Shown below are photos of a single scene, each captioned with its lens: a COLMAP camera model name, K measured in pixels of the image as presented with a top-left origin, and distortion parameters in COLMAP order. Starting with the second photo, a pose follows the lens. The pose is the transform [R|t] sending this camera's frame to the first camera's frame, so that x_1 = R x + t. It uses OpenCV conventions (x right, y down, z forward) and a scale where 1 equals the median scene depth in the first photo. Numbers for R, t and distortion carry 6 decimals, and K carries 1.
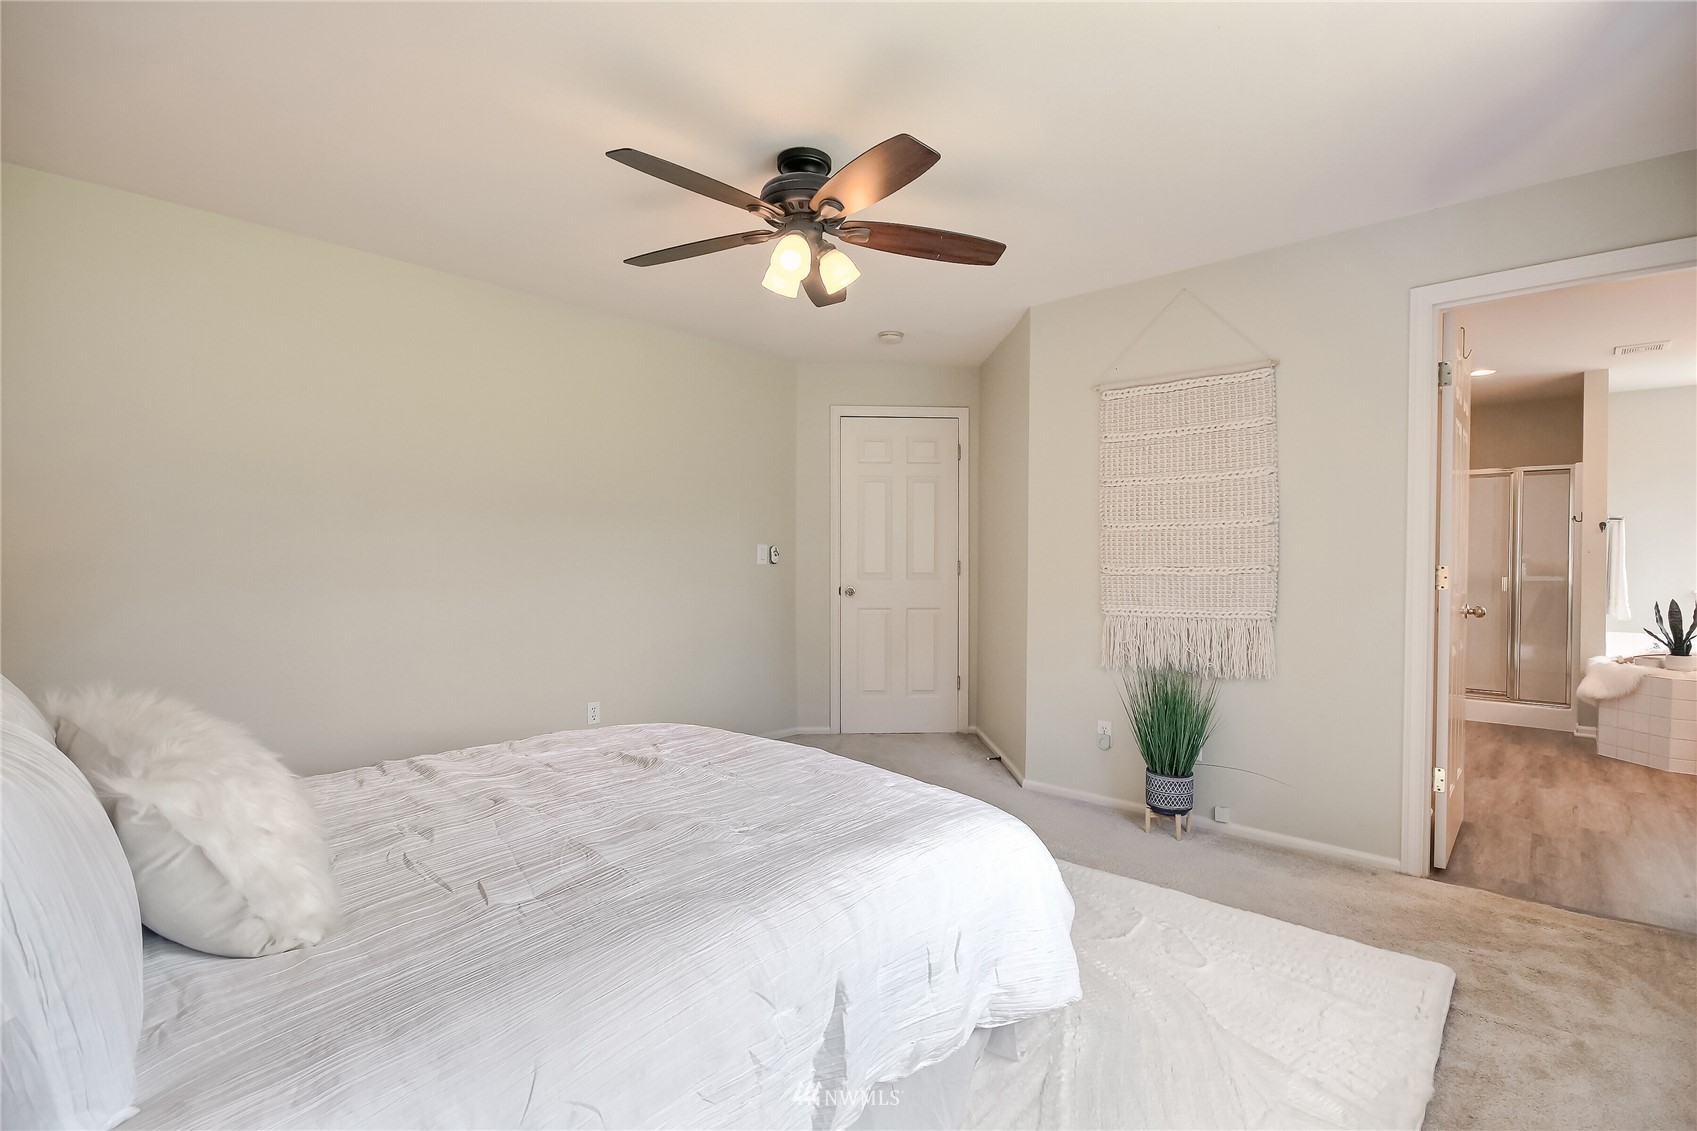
lens RADIAL K [[818.3, 0, 843.0], [0, 818.3, 565.5], [0, 0, 1]] dist [-0.011704, -0.000567]
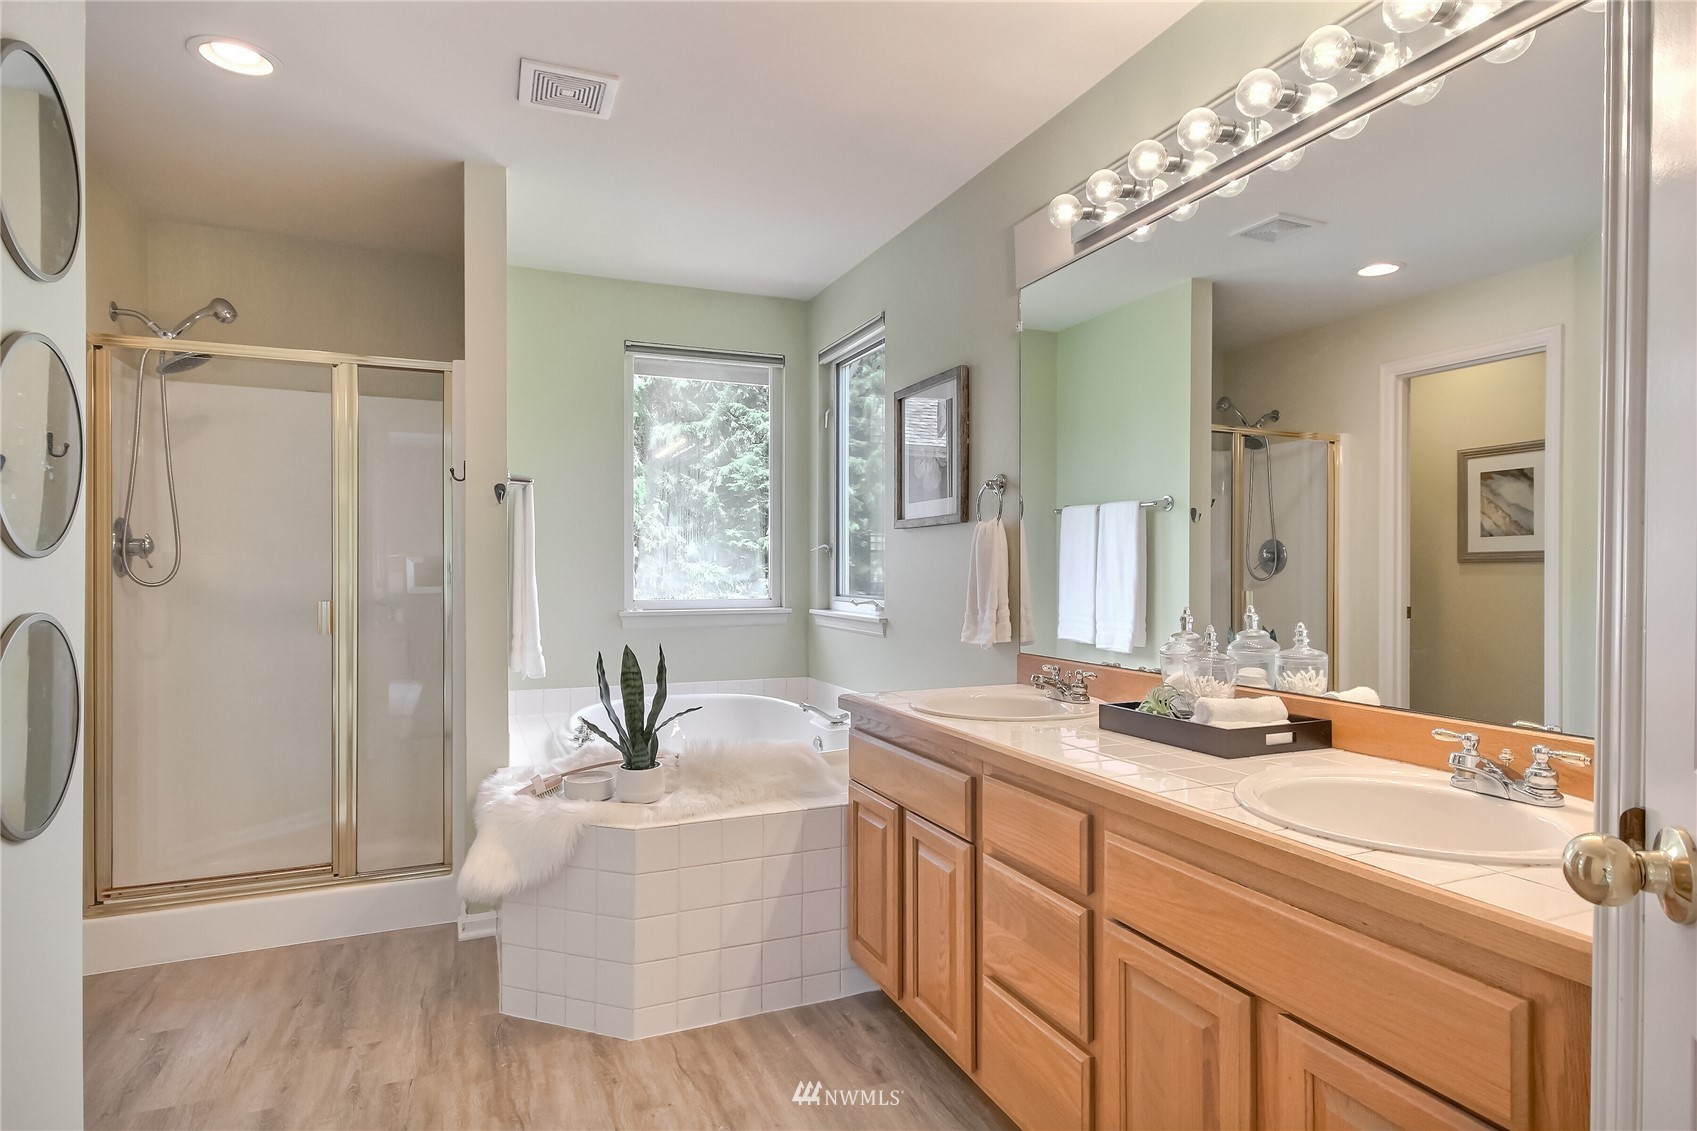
lens RADIAL K [[920.0, 0, 843.4], [0, 920.0, 568.9], [0, 0, 1]] dist [0.001229, 0.003969]
pose [[0.440910, -0.009667, 0.897499, 0.568753], [0.018240, 0.999832, 0.001809, 0.000278], [-0.897366, 0.015573, 0.441012, 0.610327]]
